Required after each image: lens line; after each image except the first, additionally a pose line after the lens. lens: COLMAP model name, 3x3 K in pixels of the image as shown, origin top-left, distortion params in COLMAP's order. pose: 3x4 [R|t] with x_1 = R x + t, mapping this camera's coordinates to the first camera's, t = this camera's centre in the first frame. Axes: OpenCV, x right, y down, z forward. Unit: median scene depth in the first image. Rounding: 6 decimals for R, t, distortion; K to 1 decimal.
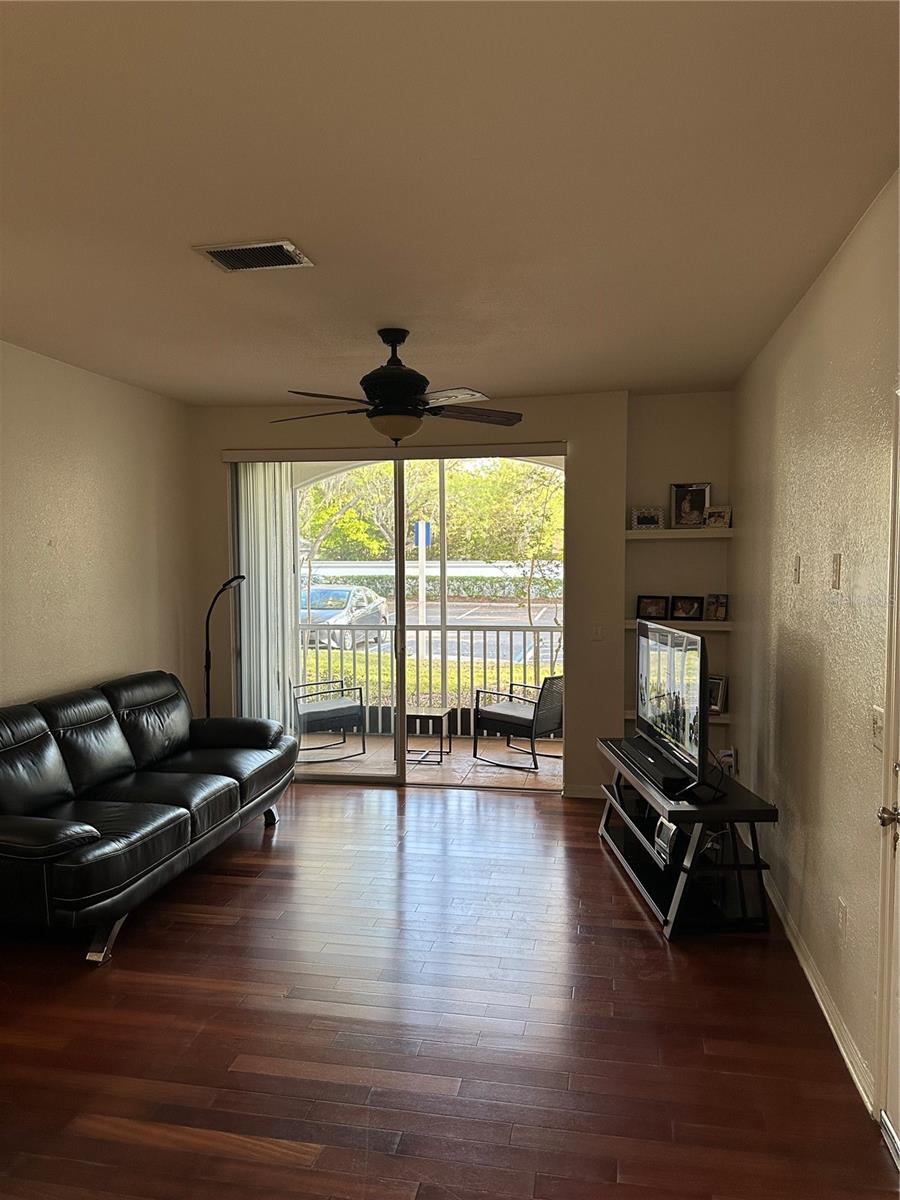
lens RADIAL K [[840.2, 0, 450.0], [0, 840.2, 611.7], [0, 0, 1]] dist [0.004520, 0.000021]
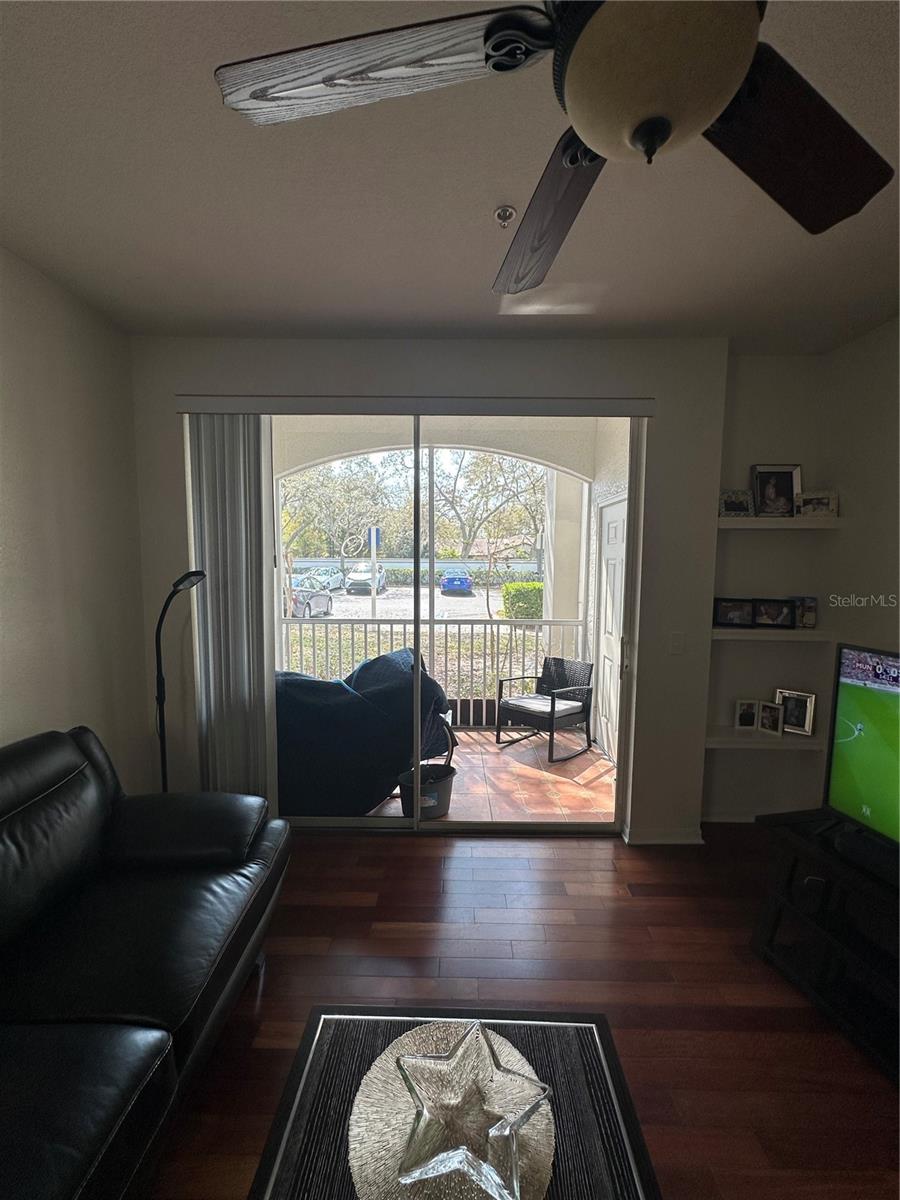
lens RADIAL K [[482.4, 0, 447.8], [0, 482.4, 603.5], [0, 0, 1]] dist [-0.002027, -0.000068]
pose [[0.985827, -0.004047, 0.167714, -0.119253], [-0.001187, 0.999516, 0.031096, -0.028691], [-0.167759, -0.030854, 0.985345, 0.582323]]
